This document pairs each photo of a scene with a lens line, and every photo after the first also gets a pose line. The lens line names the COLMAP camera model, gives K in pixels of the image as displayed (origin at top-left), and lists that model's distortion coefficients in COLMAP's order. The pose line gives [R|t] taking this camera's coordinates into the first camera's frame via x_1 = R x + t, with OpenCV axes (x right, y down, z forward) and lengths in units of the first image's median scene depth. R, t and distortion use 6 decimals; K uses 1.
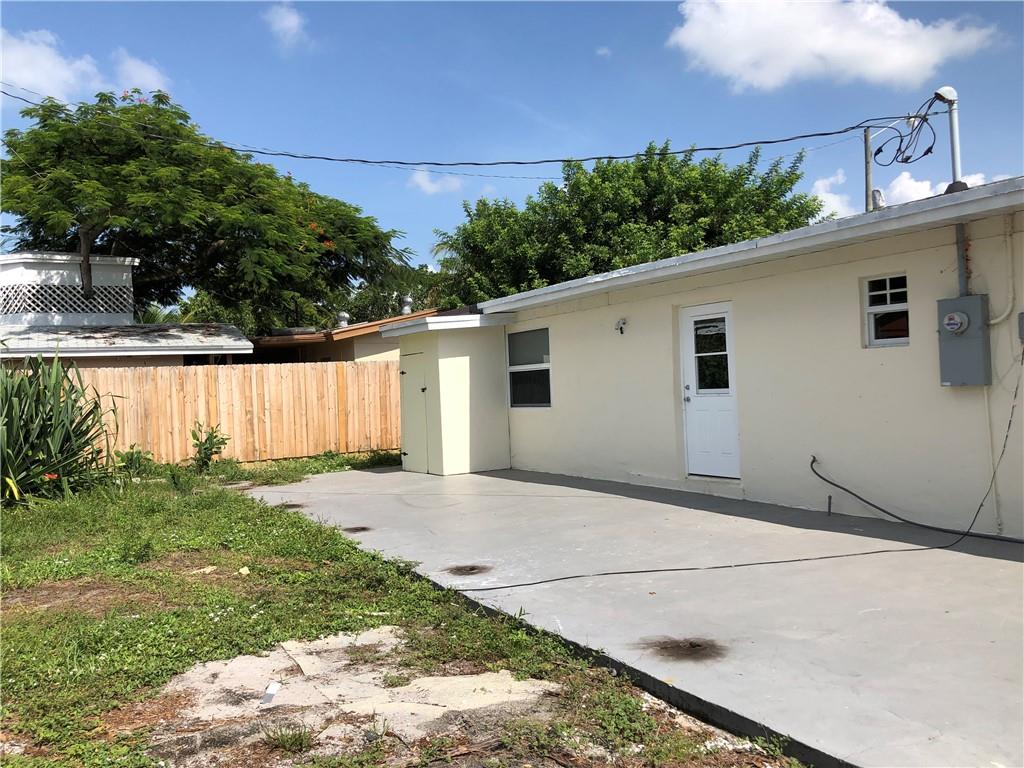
lens RADIAL K [[831.5, 0, 512.9], [0, 831.5, 382.1], [0, 0, 1]] dist [0.034497, -0.029903]
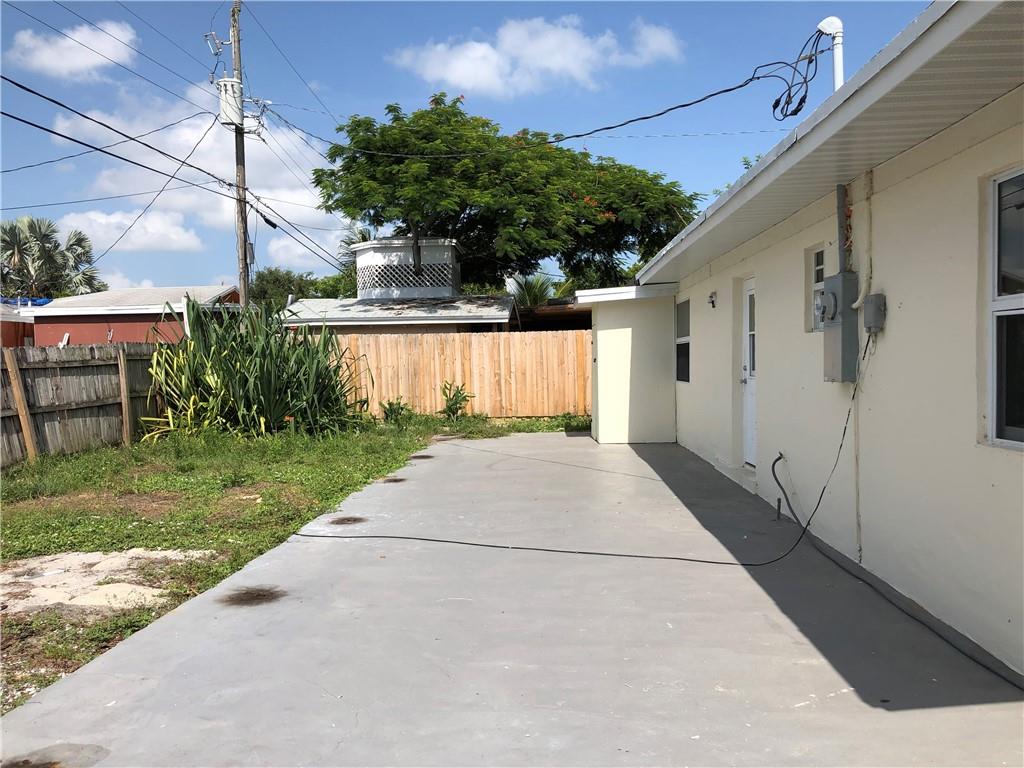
lens RADIAL K [[831.5, 0, 510.2], [0, 831.5, 390.5], [0, 0, 1]] dist [0.034497, -0.029903]
pose [[0.847170, 0.047940, -0.529154, 0.288700], [-0.016389, 0.997805, 0.064160, -0.014316], [0.531068, -0.045682, 0.846097, 0.050580]]
